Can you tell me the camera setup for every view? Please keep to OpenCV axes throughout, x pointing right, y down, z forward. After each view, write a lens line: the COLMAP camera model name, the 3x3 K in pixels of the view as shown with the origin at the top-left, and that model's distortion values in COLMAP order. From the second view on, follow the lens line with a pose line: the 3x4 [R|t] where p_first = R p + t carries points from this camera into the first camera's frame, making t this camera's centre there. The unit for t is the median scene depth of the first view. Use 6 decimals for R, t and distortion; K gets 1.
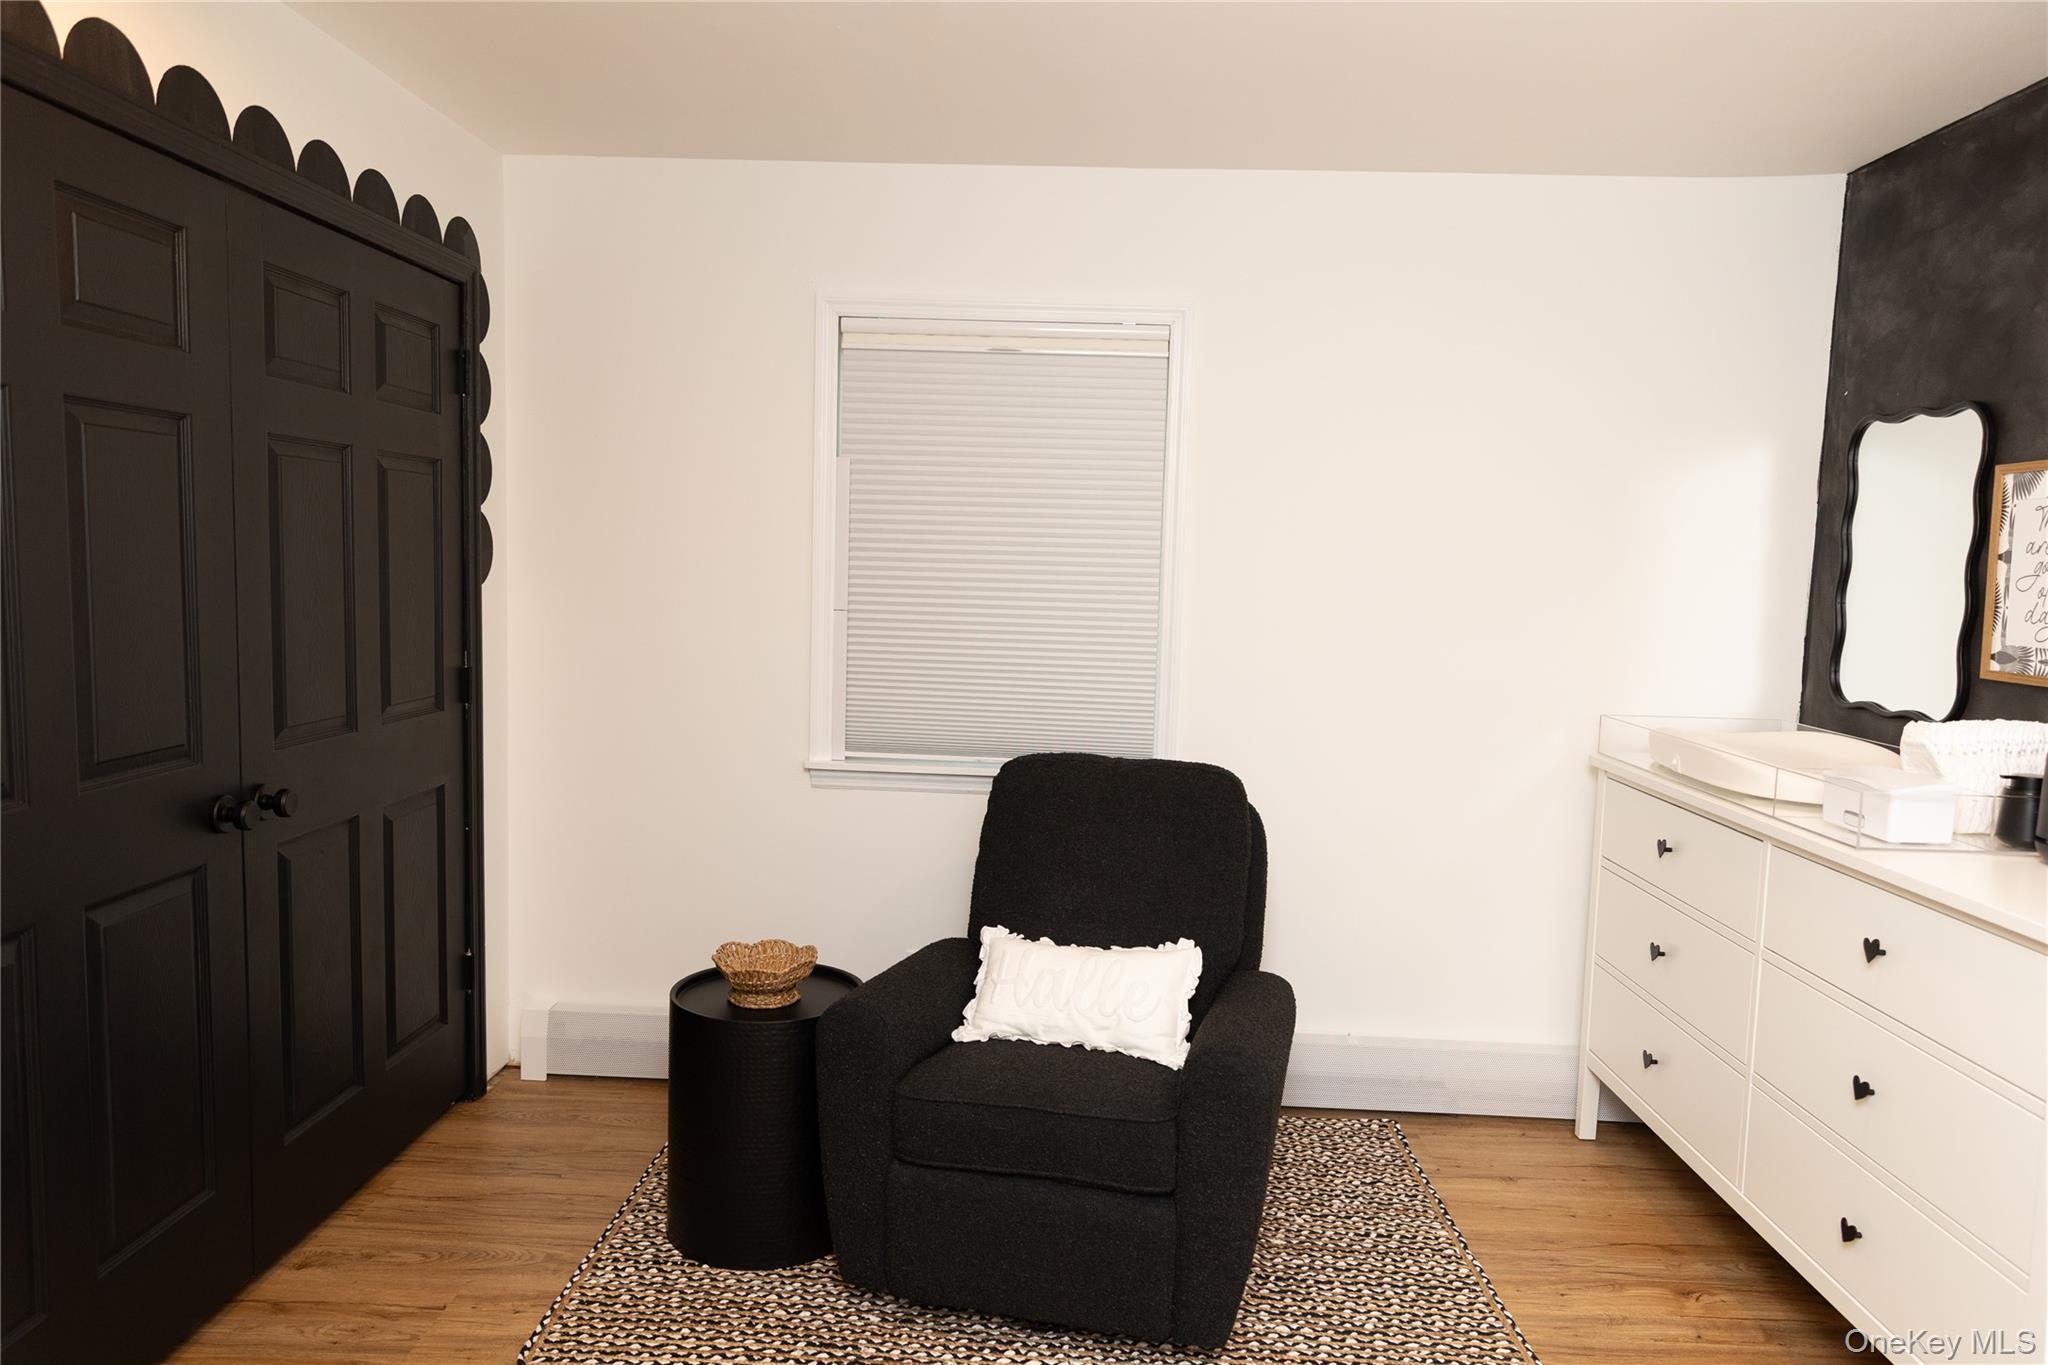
lens RADIAL K [[1365.8, 0, 1027.2], [0, 1365.8, 680.1], [0, 0, 1]] dist [0.002938, -0.003574]
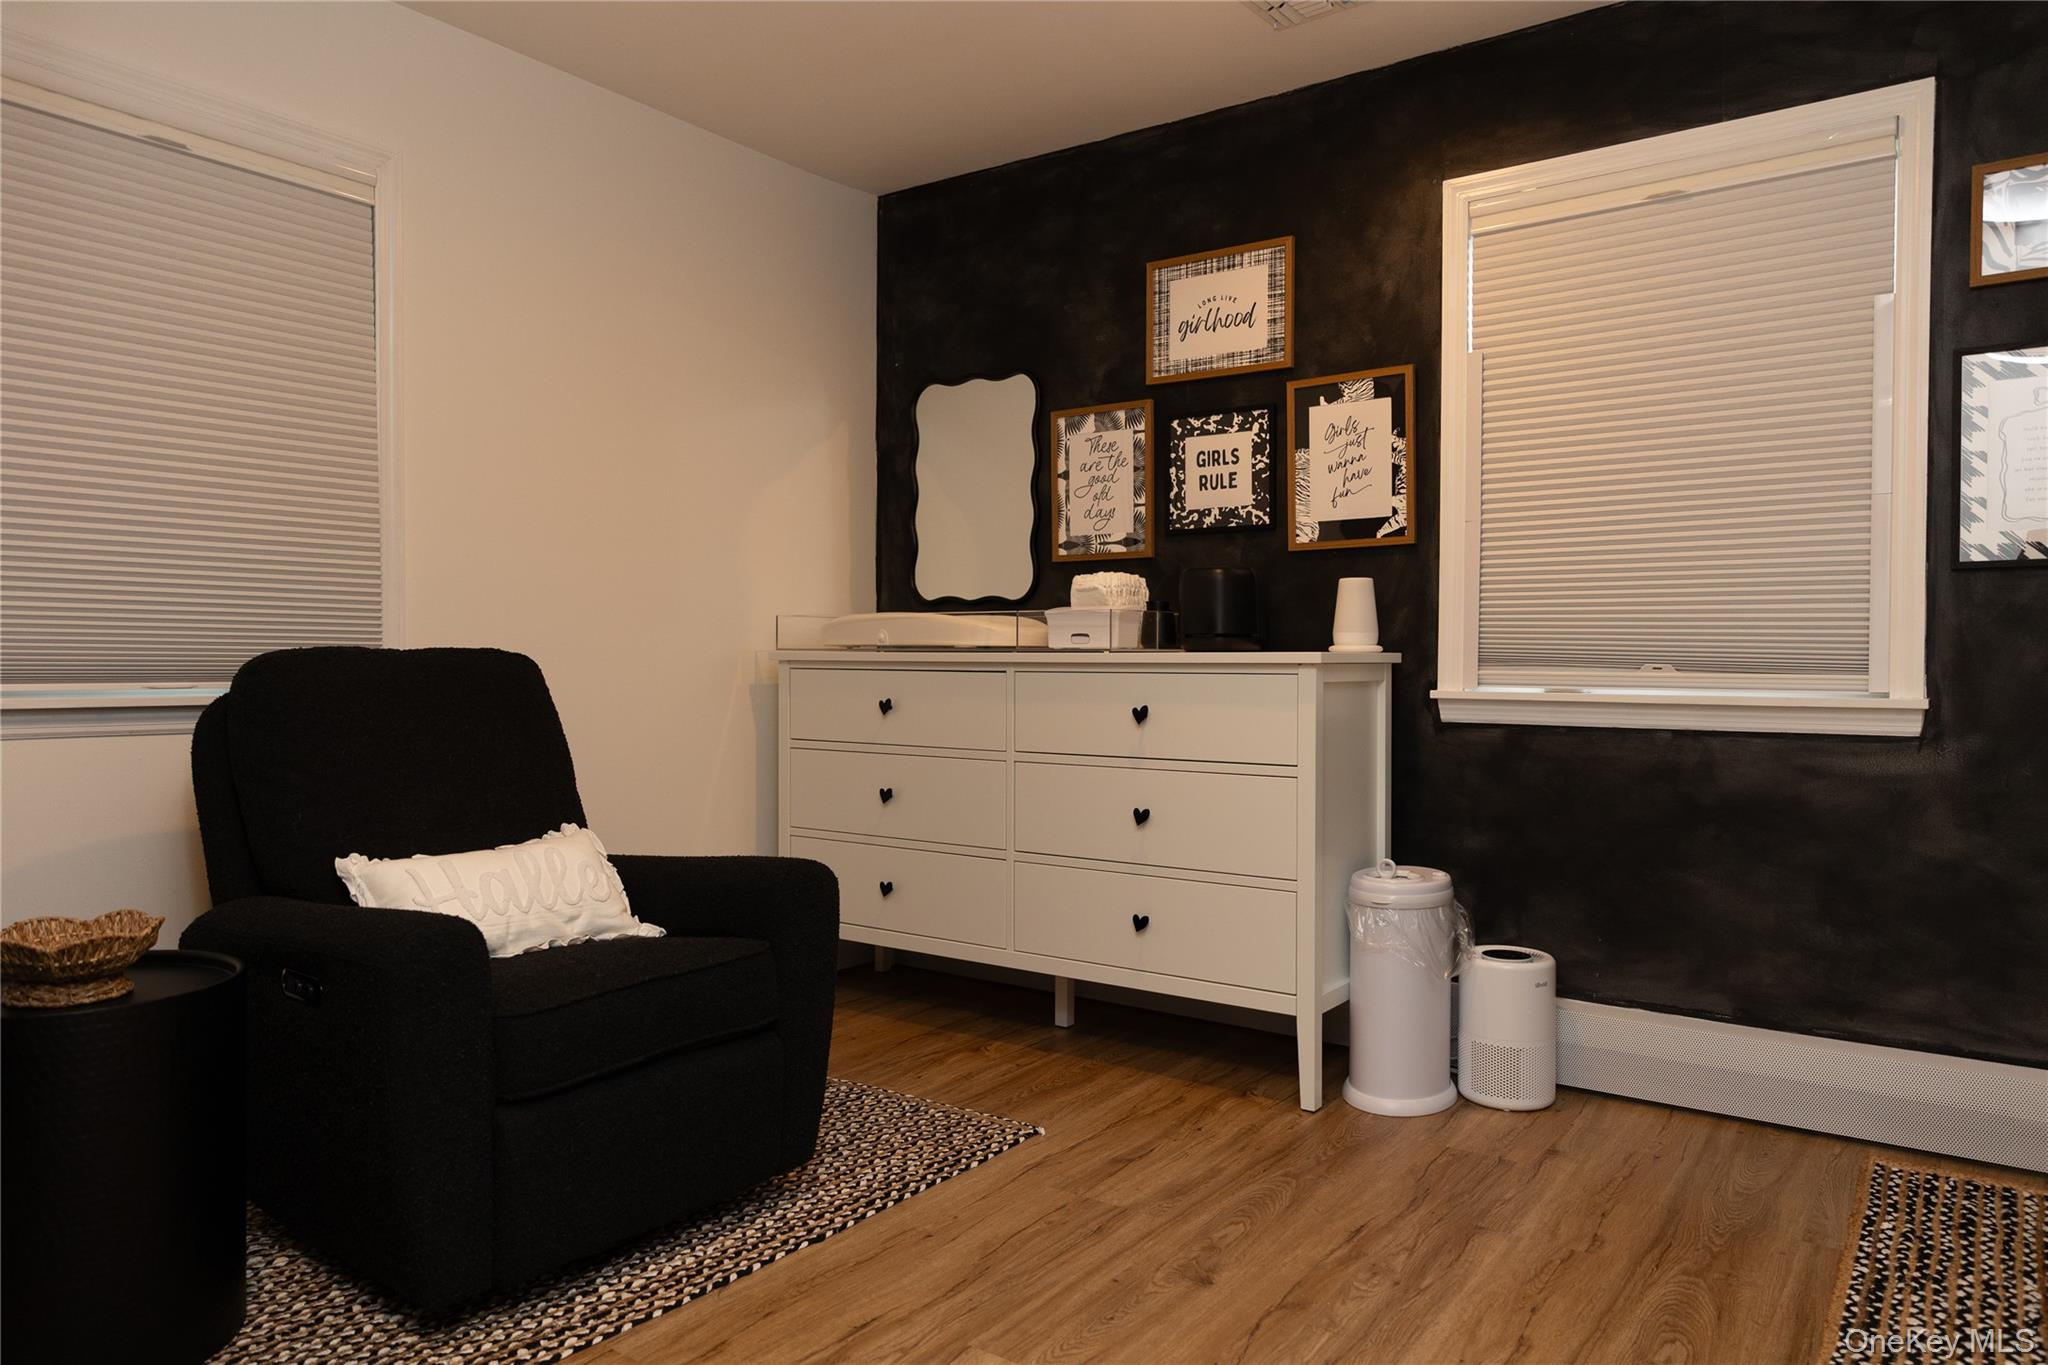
lens RADIAL K [[1365.8, 0, 1029.8], [0, 1365.8, 684.1], [0, 0, 1]] dist [0.002938, -0.003574]
pose [[0.543992, -0.037601, 0.838248, -0.508229], [0.091298, 0.995717, -0.014584, 0.144130], [-0.834109, 0.084464, 0.545094, 0.264442]]
